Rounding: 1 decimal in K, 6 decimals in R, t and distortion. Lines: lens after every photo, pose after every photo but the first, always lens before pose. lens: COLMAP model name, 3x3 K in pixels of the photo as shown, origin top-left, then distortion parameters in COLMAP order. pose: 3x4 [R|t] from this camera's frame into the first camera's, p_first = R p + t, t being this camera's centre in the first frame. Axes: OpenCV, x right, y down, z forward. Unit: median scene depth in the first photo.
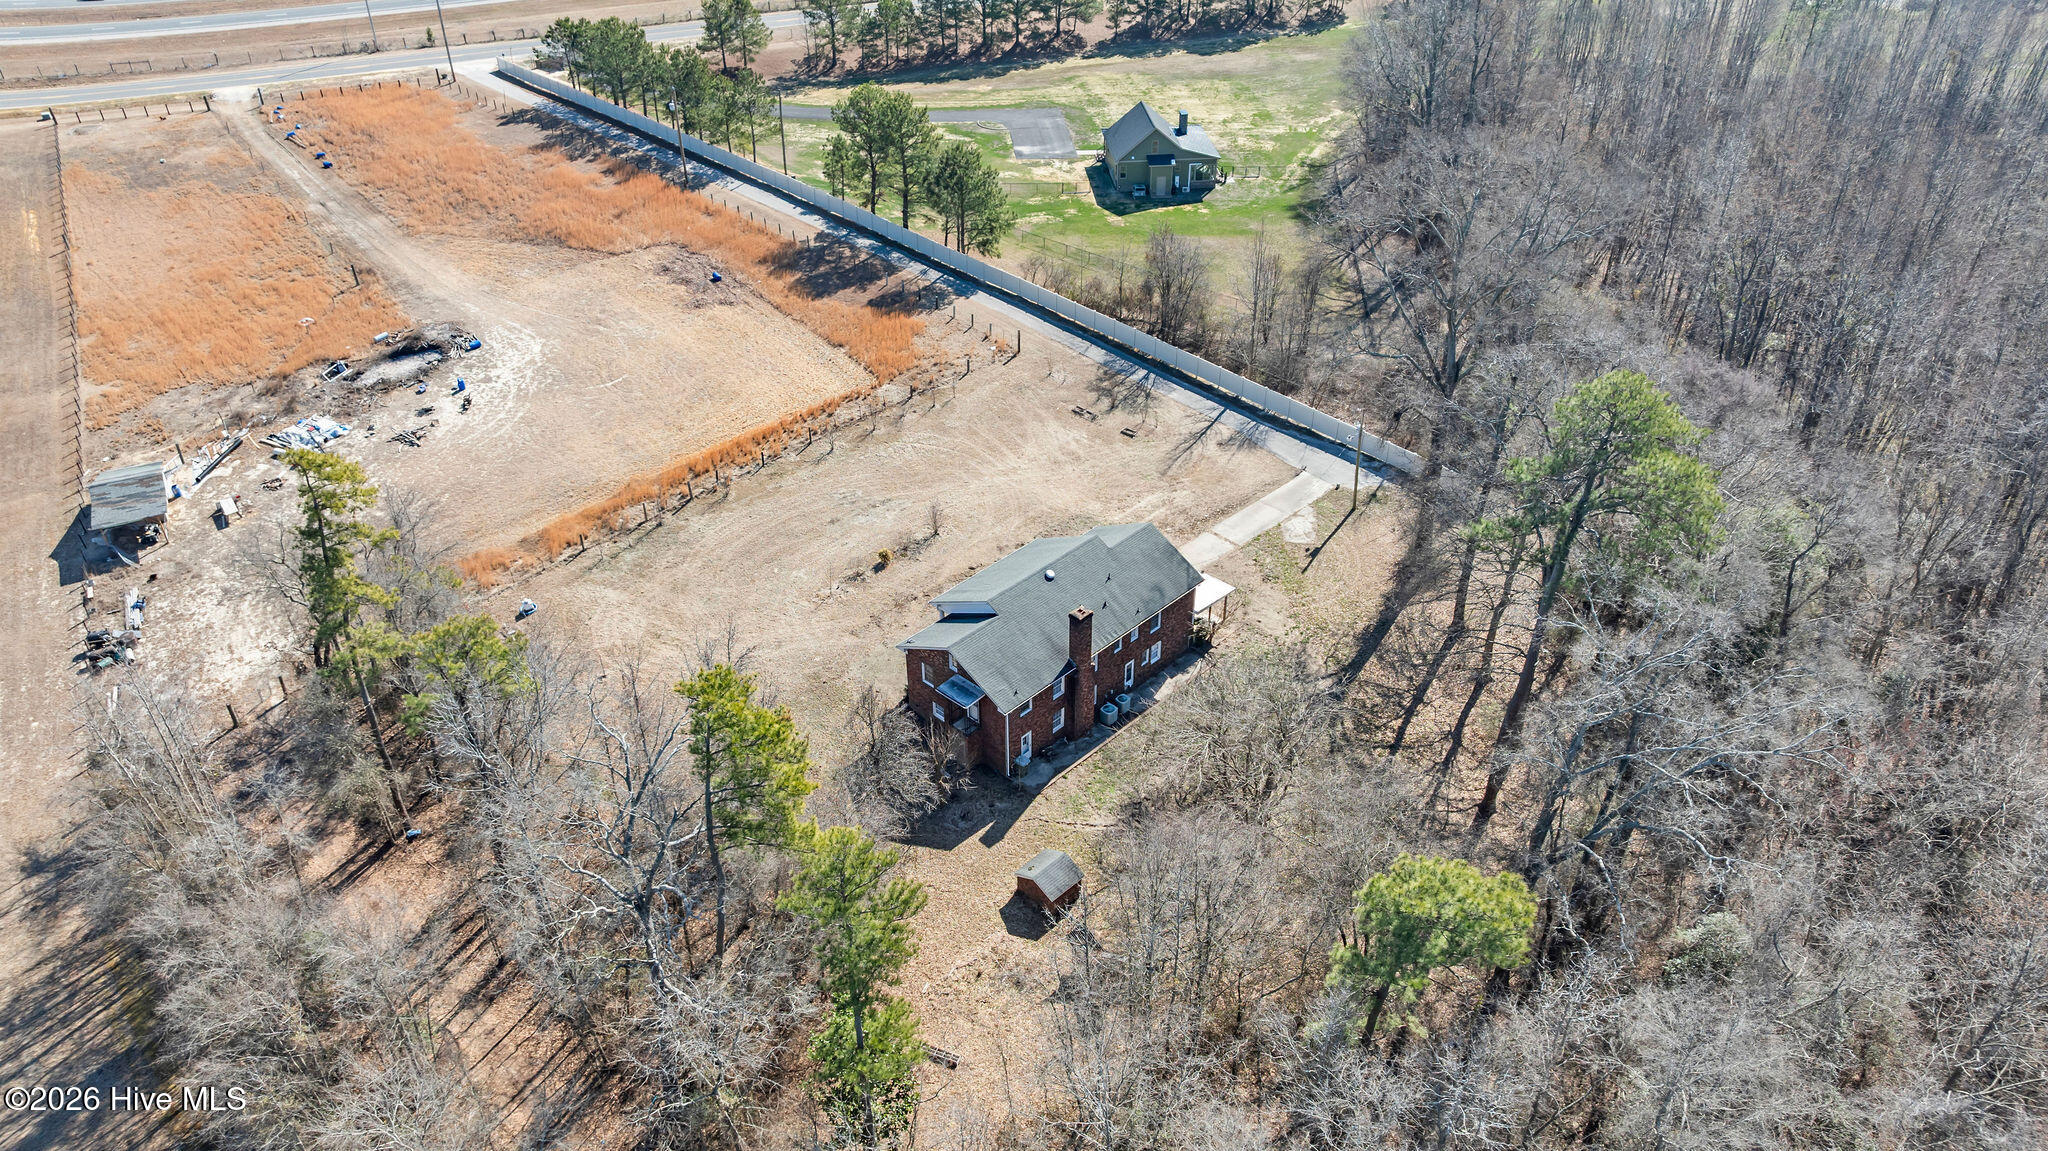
lens RADIAL K [[1454.6, 0, 1031.1], [0, 1454.6, 536.5], [0, 0, 1]] dist [-0.021329, 0.020715]
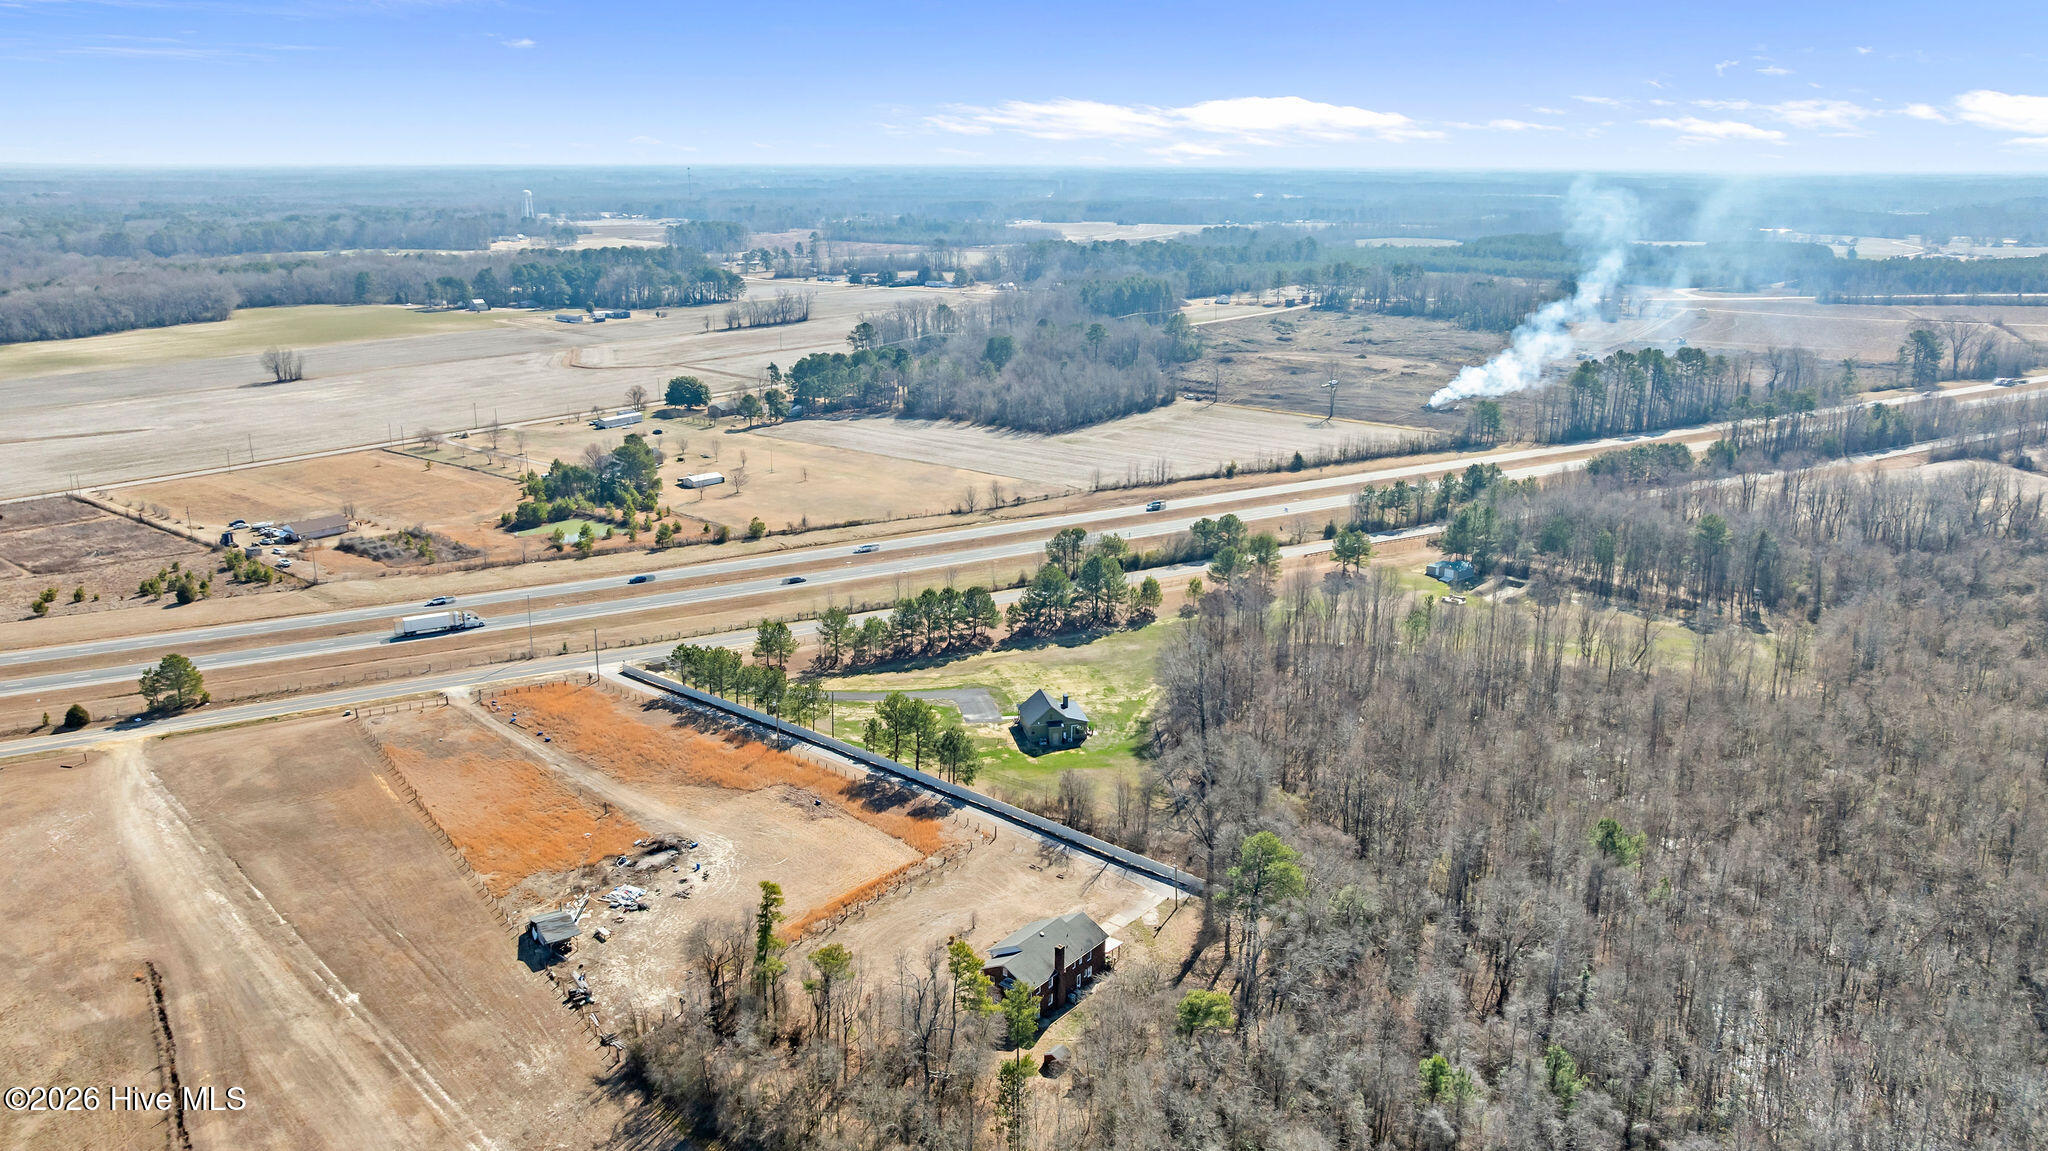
lens RADIAL K [[1454.6, 0, 1005.2], [0, 1454.6, 597.3], [0, 0, 1]] dist [-0.021329, 0.020715]
pose [[0.995216, -0.022313, 0.095116, -0.156241], [0.049153, 0.955736, -0.290091, 0.112852], [-0.084433, 0.293378, 0.952261, -0.815746]]
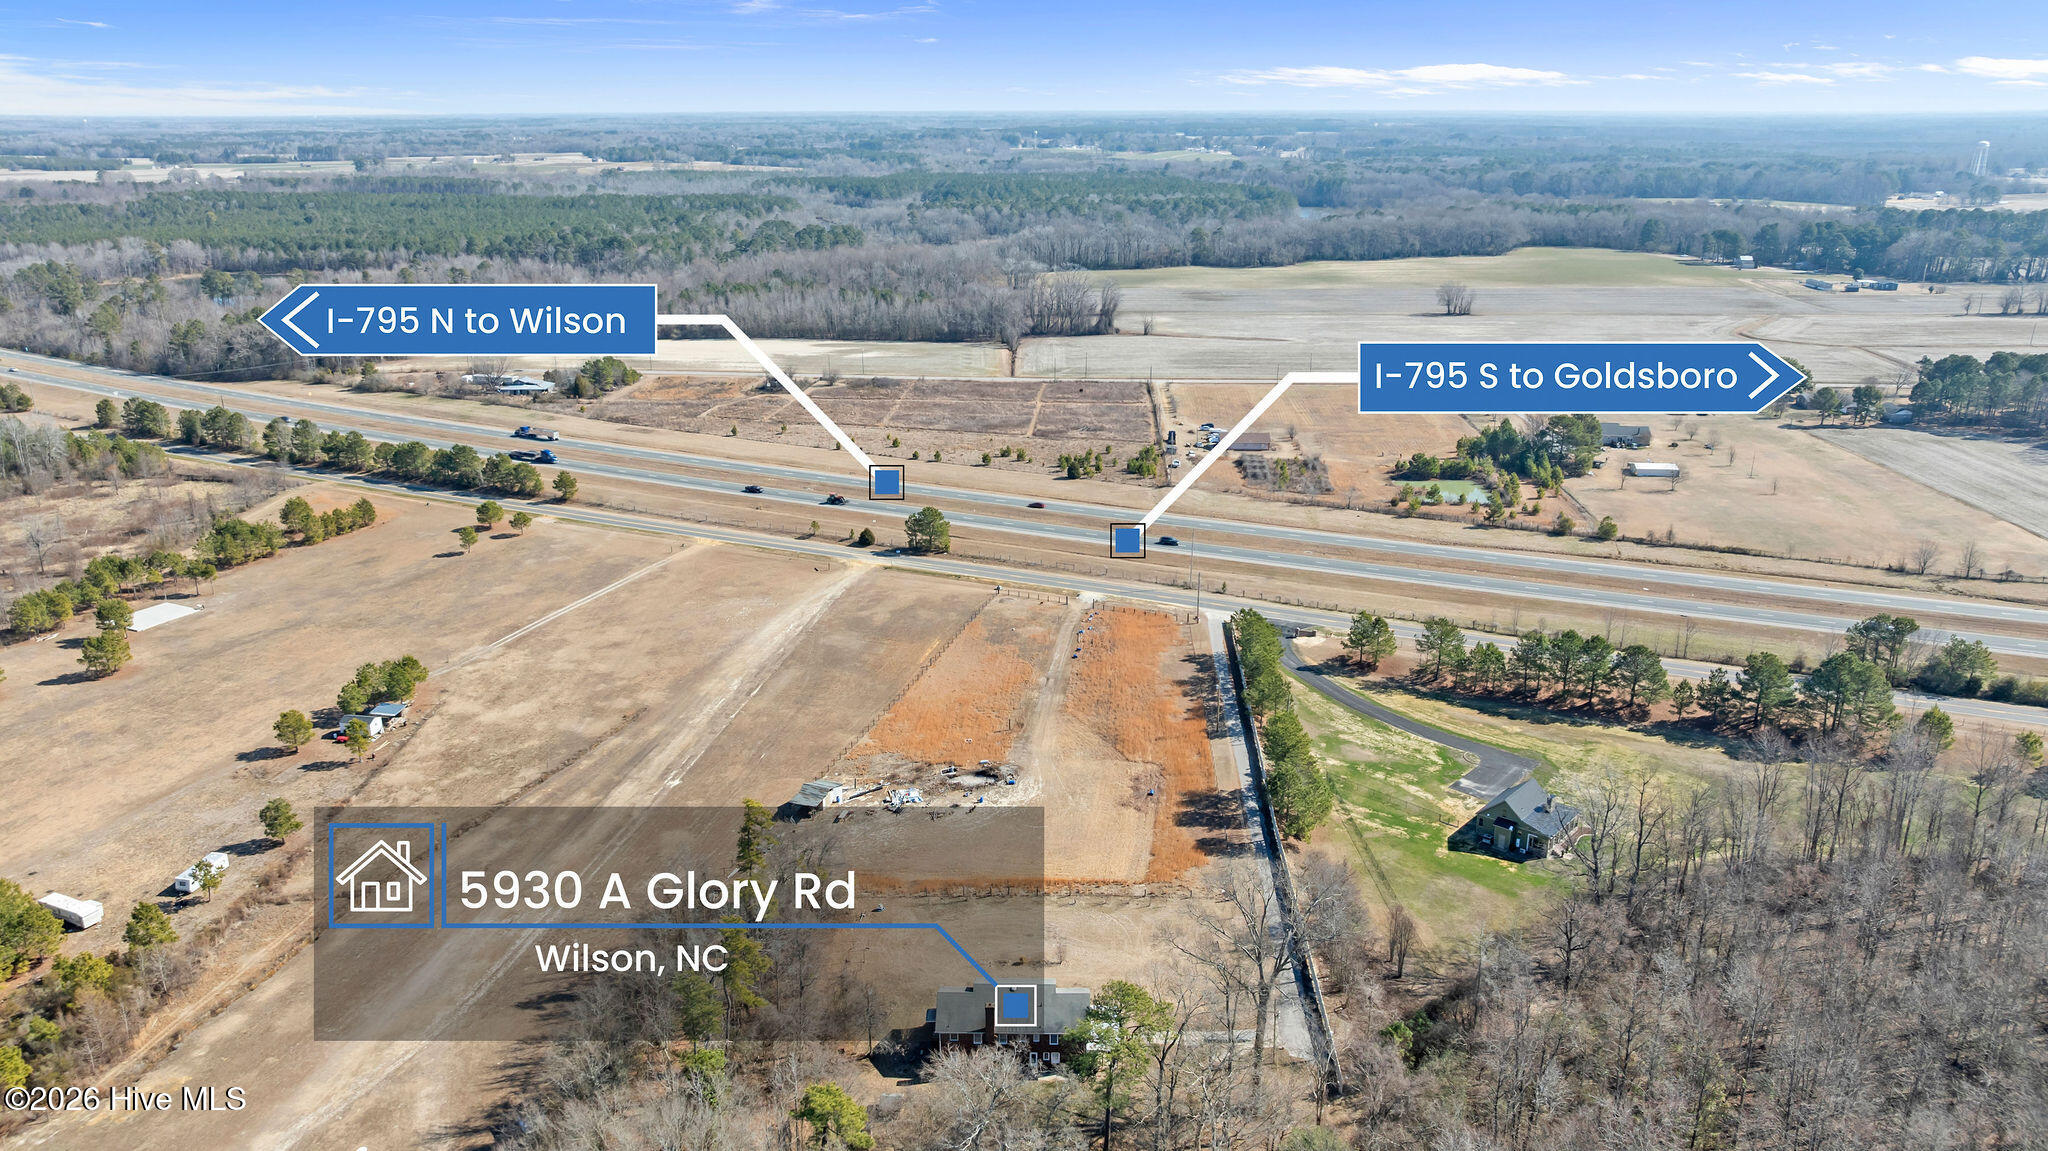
lens RADIAL K [[1454.6, 0, 1033.6], [0, 1454.6, 557.9], [0, 0, 1]] dist [-0.021329, 0.020715]
pose [[0.685693, 0.219720, -0.693937, 0.801480], [-0.406424, 0.906472, -0.114581, -0.181296], [0.603858, 0.360600, 0.710861, -0.363429]]
